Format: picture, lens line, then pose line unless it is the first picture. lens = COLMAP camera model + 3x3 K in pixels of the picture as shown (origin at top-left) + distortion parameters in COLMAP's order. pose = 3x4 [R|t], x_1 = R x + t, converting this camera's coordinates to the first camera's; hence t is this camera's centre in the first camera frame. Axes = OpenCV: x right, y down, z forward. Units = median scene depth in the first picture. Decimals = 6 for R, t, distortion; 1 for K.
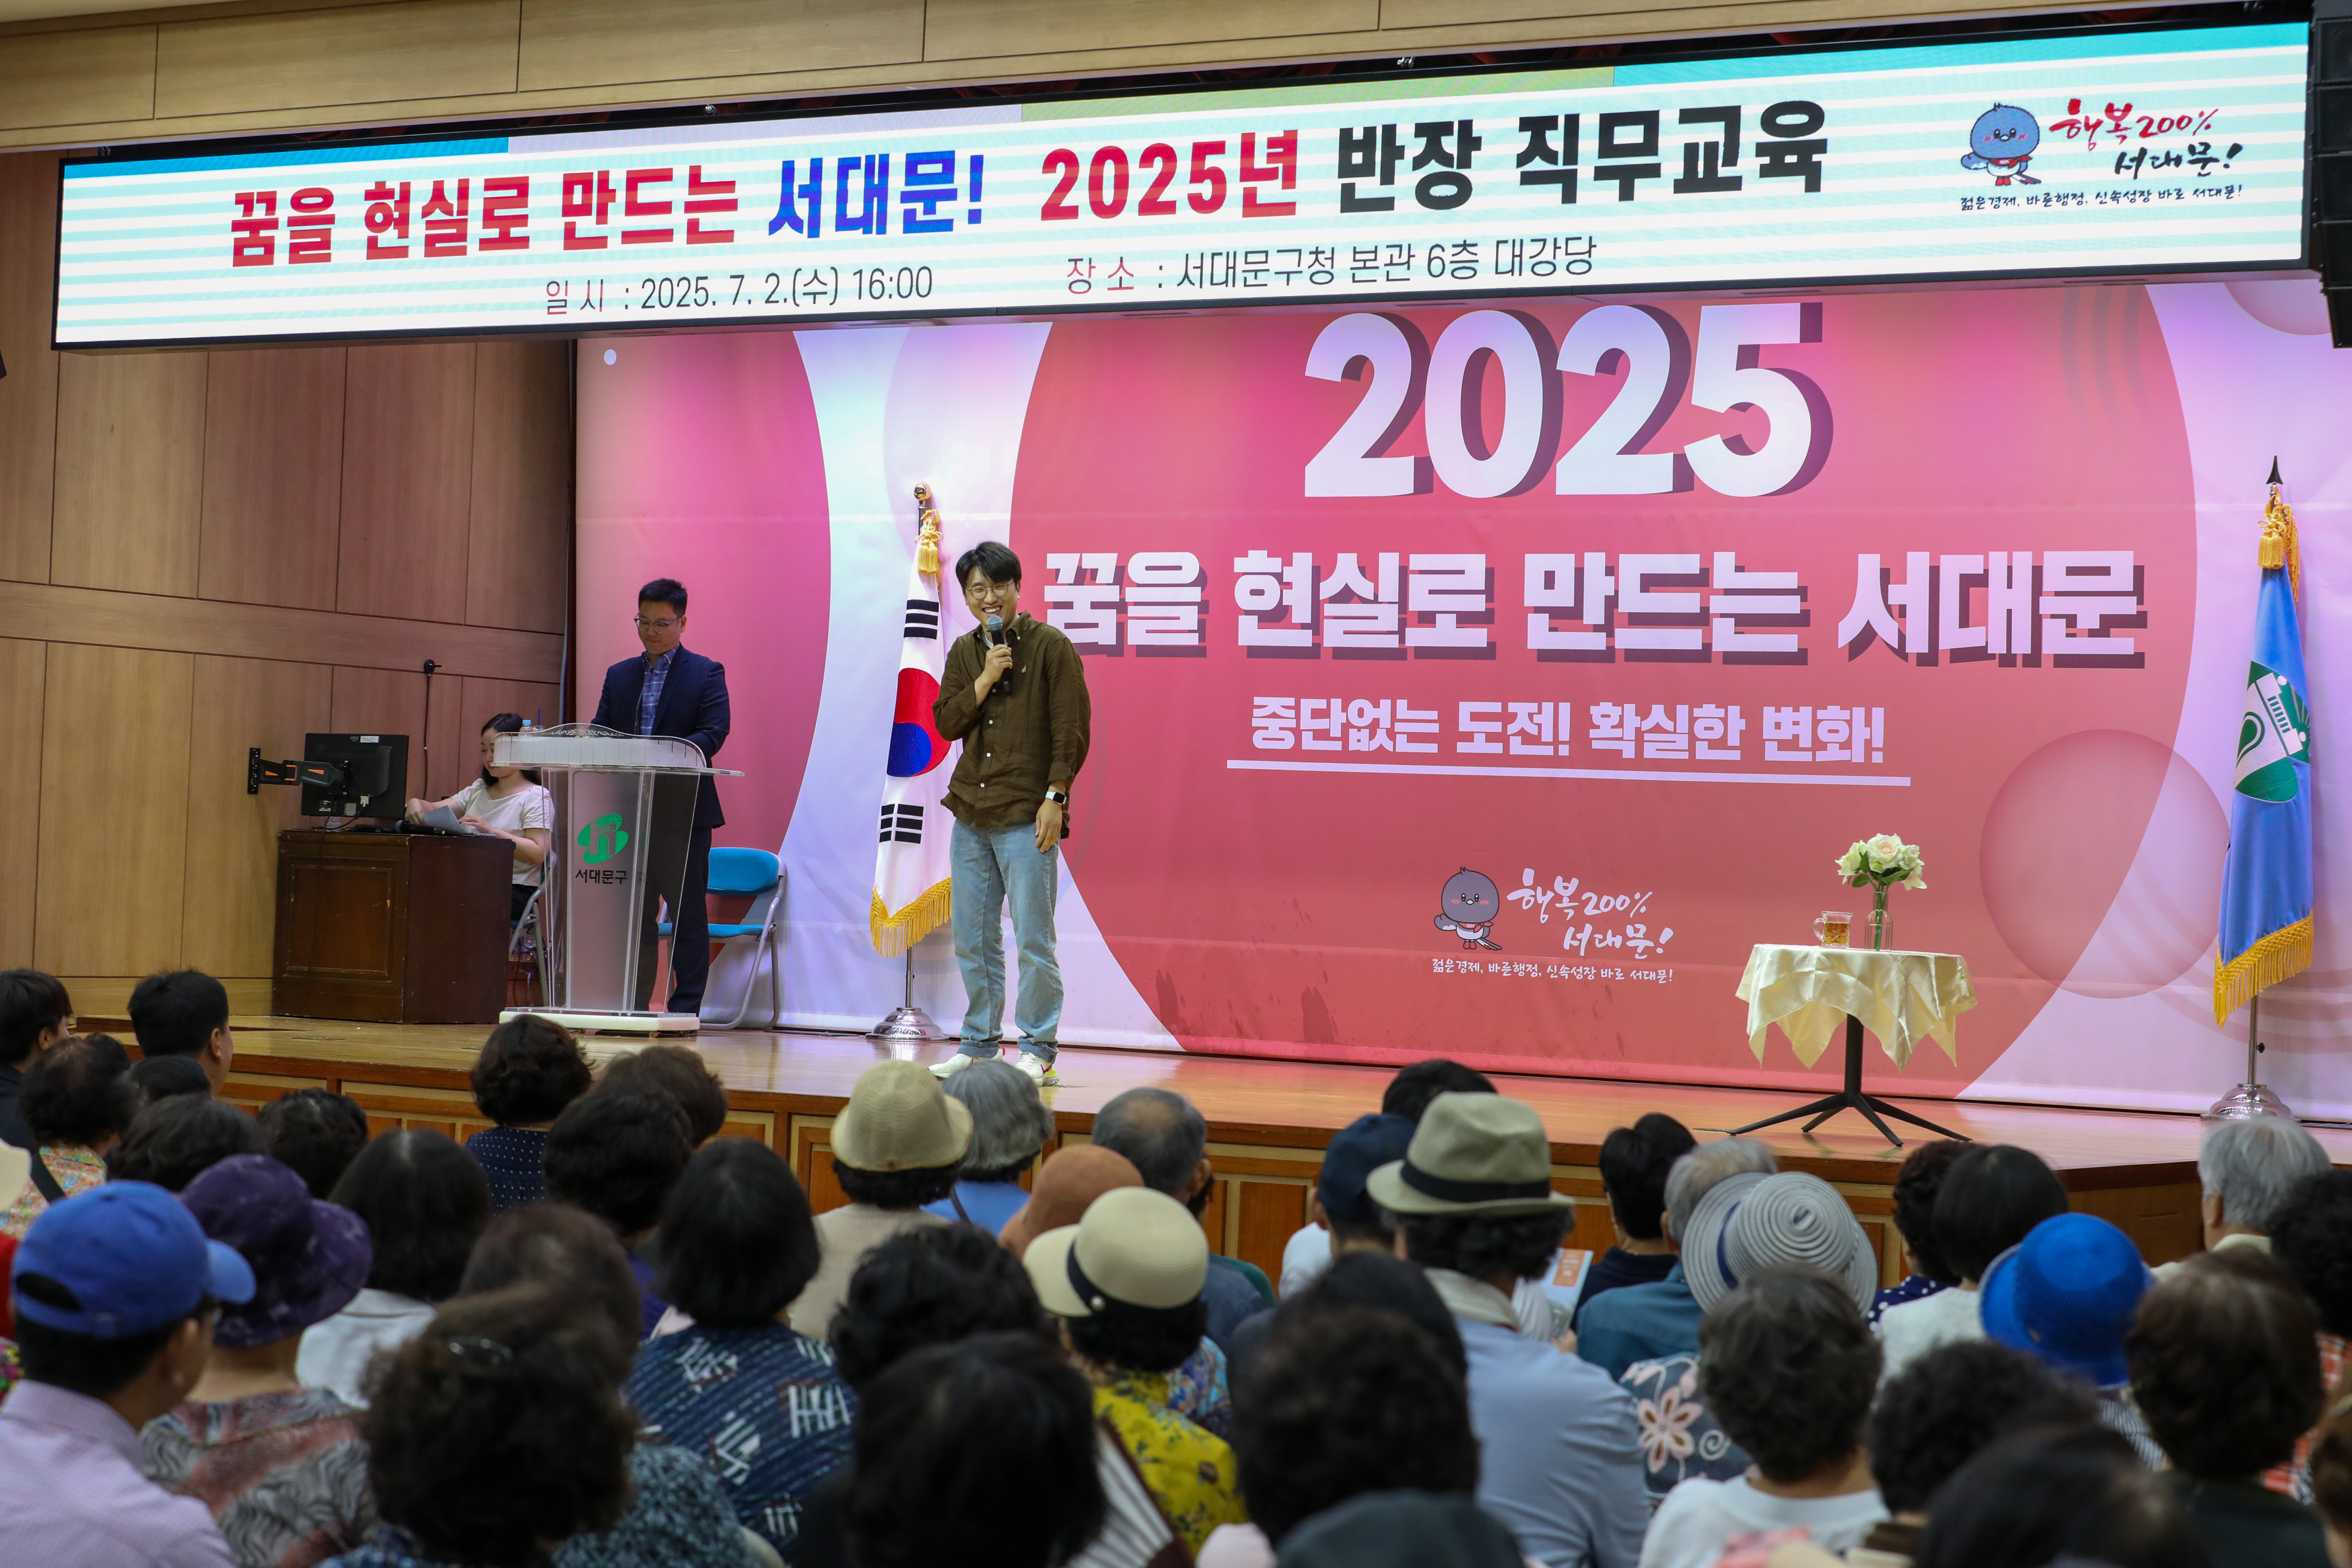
lens RADIAL K [[5020.8, 0, 1187.2], [0, 5020.8, 830.5], [0, 0, 1]] dist [-0.017586, -0.005515]
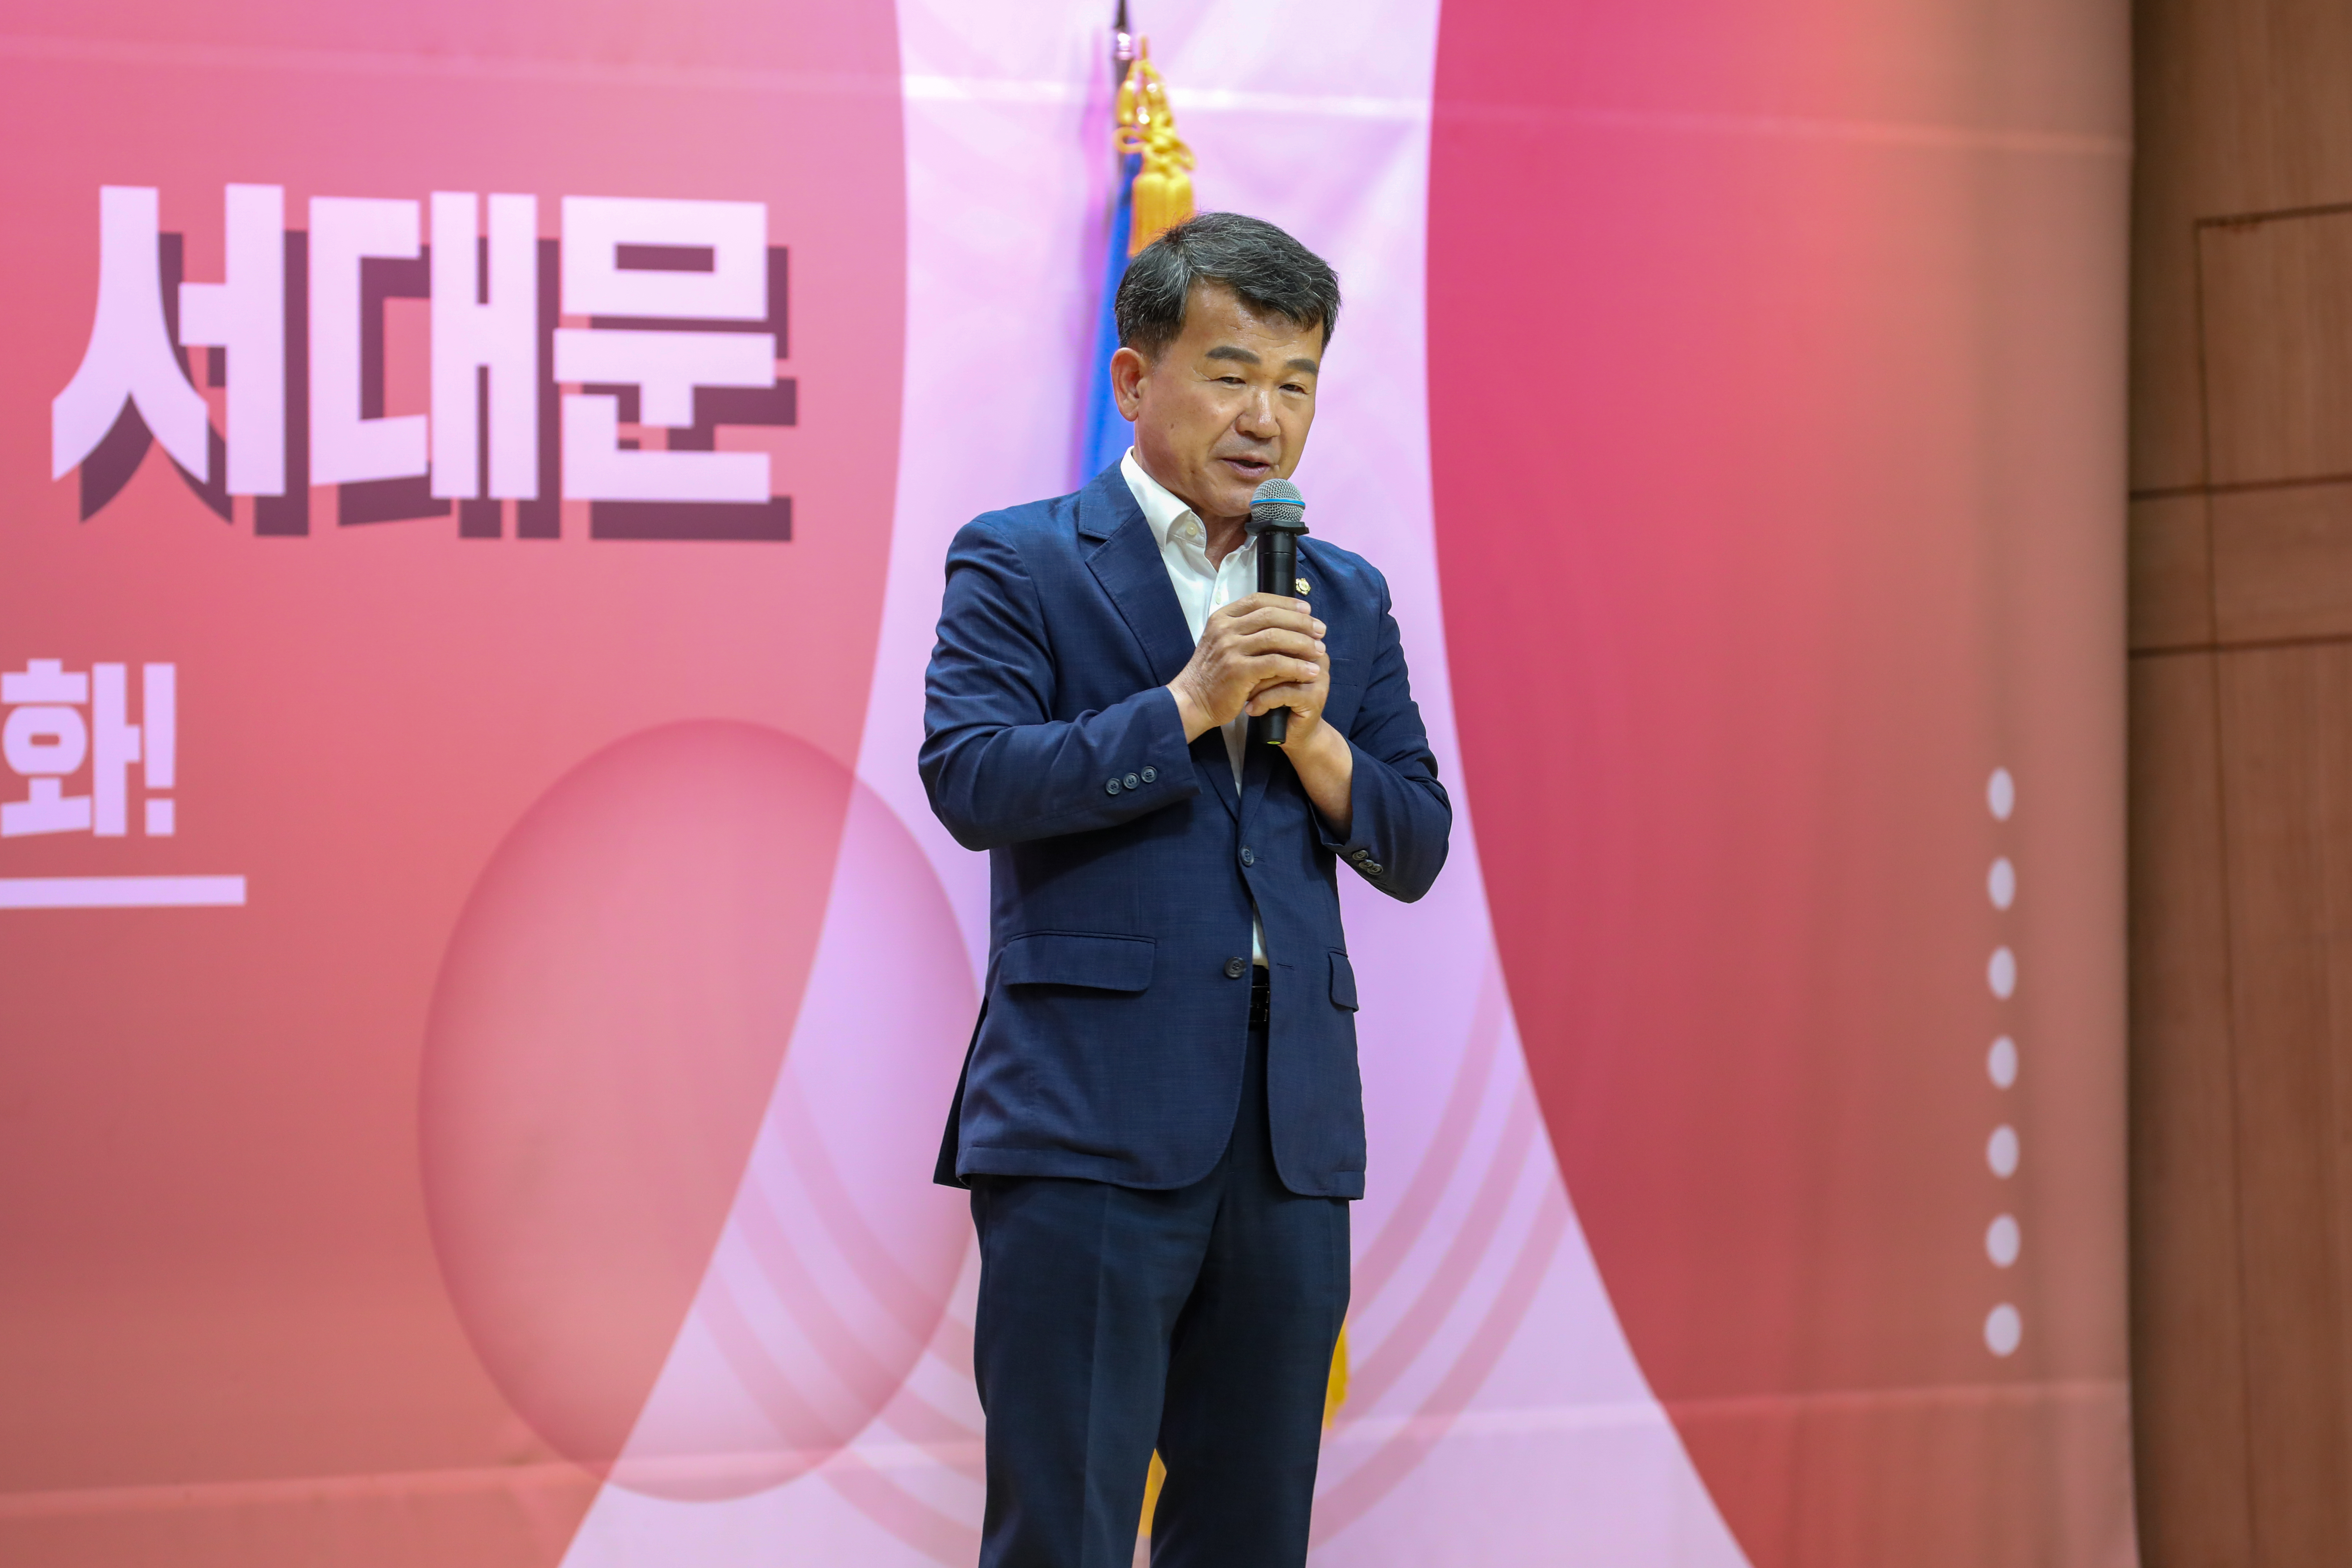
lens RADIAL K [[13261.6, 0, 1176.0], [0, 13261.6, 784.0], [0, 0, 1]] dist [0.094772, -15.461811]
pose [[0.211932, -0.012328, 0.977207, -0.695434], [0.039483, 0.999212, 0.004043, -0.018012], [-0.976487, 0.037726, 0.212252, 0.769389]]
